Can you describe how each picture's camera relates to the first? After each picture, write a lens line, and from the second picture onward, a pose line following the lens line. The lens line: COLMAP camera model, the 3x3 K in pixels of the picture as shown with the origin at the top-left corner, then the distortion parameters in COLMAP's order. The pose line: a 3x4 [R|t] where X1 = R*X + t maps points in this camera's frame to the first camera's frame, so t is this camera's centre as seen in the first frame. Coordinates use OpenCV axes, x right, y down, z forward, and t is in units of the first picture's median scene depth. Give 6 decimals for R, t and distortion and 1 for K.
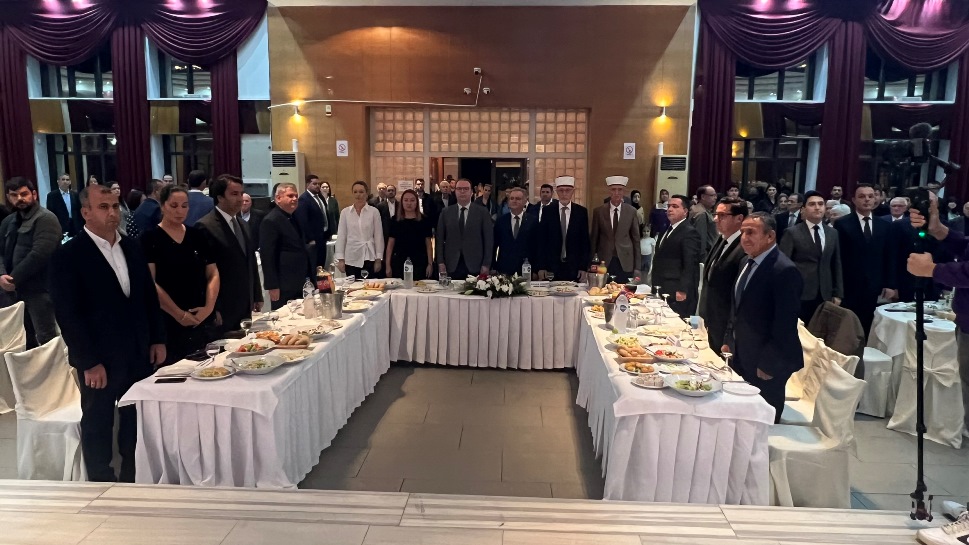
lens RADIAL K [[664.1, 0, 479.8], [0, 664.1, 273.4], [0, 0, 1]] dist [-0.001416, -0.000272]
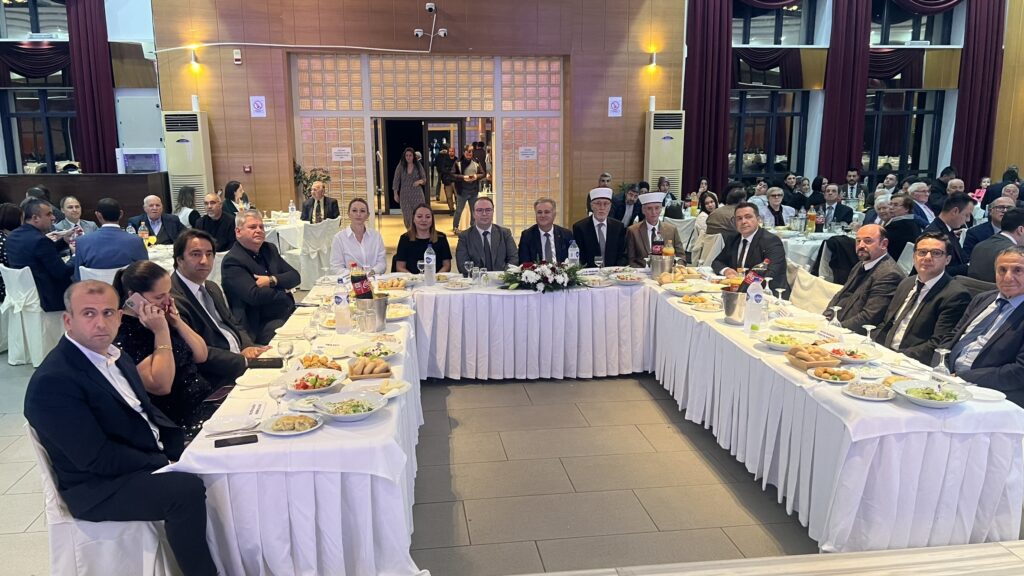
lens RADIAL K [[771.4, 0, 505.7], [0, 771.4, 291.8], [0, 0, 1]] dist [0.057722, -0.063294]
pose [[0.984058, -0.050451, 0.170542, -0.090040], [0.042449, 0.997834, 0.050244, -0.005754], [-0.172707, -0.042204, 0.984069, 0.047767]]
